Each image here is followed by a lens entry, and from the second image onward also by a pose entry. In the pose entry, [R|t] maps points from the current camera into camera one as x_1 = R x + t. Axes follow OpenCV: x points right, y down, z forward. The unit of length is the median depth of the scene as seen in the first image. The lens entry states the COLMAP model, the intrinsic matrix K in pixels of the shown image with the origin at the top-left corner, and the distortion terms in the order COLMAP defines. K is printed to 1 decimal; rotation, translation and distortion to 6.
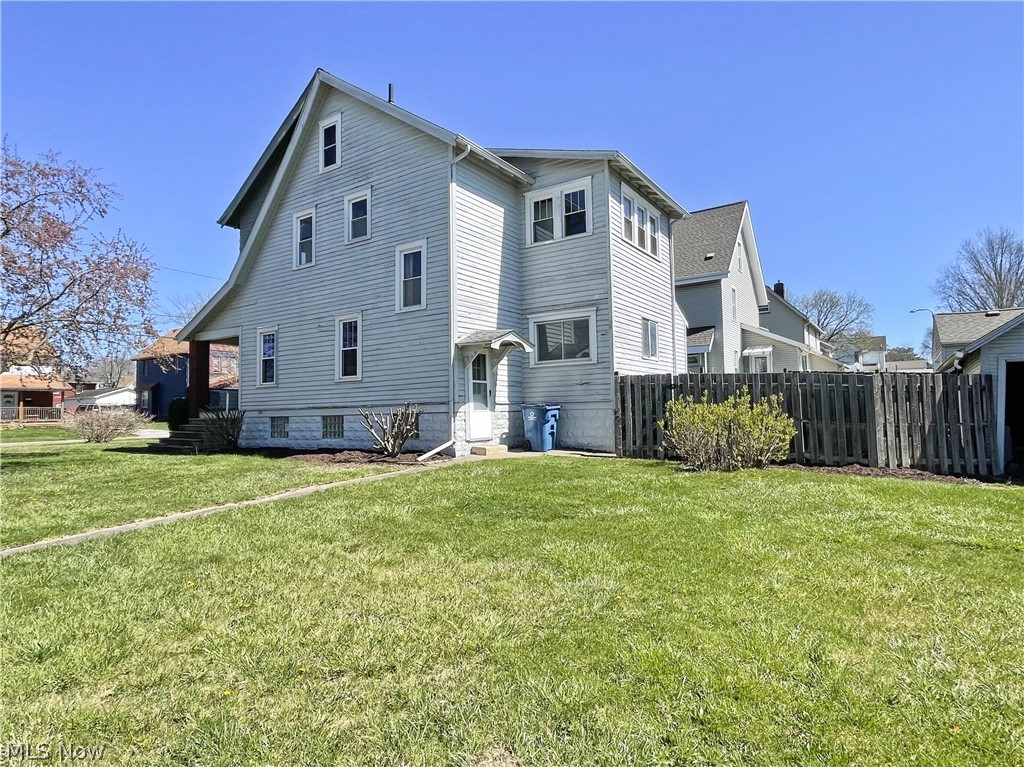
lens RADIAL K [[578.6, 0, 509.9], [0, 578.6, 381.2], [0, 0, 1]] dist [-0.006622, 0.000242]
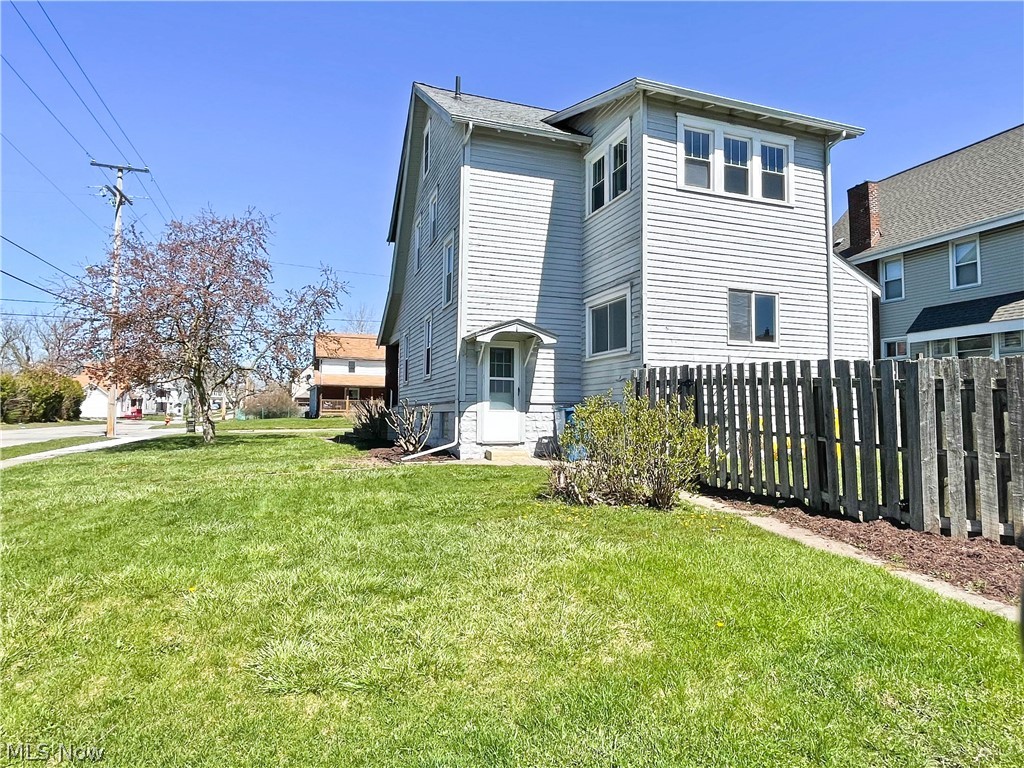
lens RADIAL K [[600.8, 0, 517.0], [0, 600.8, 377.7], [0, 0, 1]] dist [-0.001199, -0.002258]
pose [[0.810965, -0.010438, -0.585002, 0.485211], [0.010763, 0.999938, -0.002921, 0.001923], [0.584996, -0.003927, 0.811027, 0.237123]]
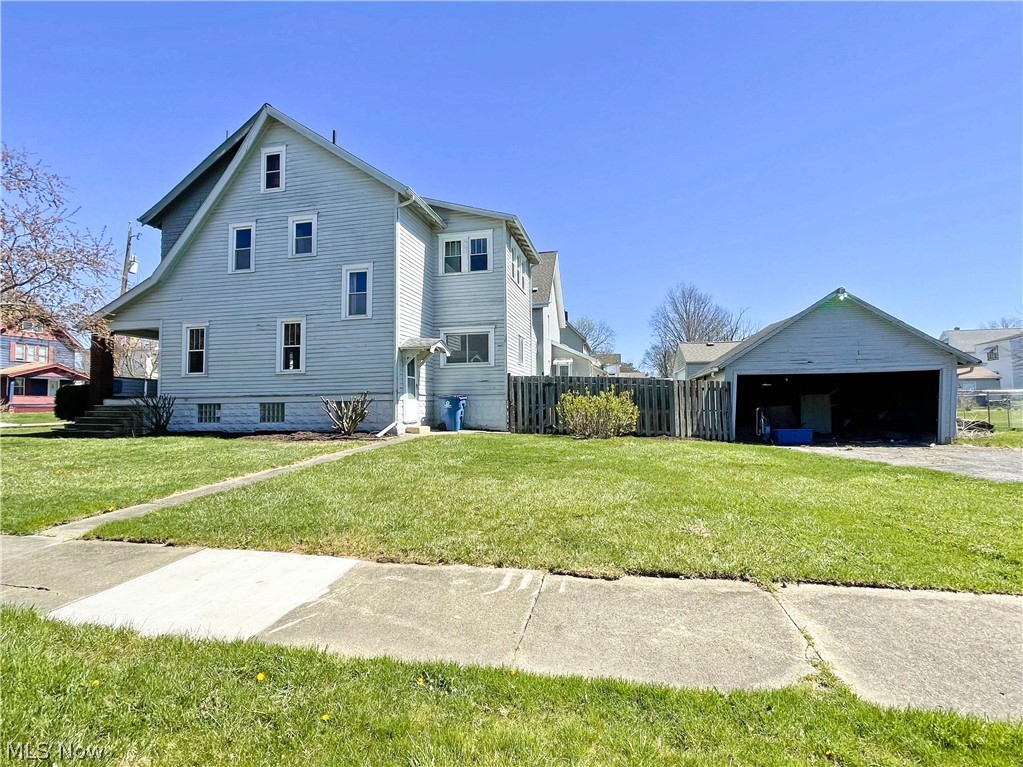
lens RADIAL K [[494.2, 0, 503.9], [0, 494.2, 381.7], [0, 0, 1]] dist [-0.003770, -0.000441]
pose [[0.935725, 0.026119, 0.351762, -0.232054], [-0.026306, 0.999645, -0.004250, 0.009161], [-0.351748, -0.005277, 0.936080, -0.103393]]
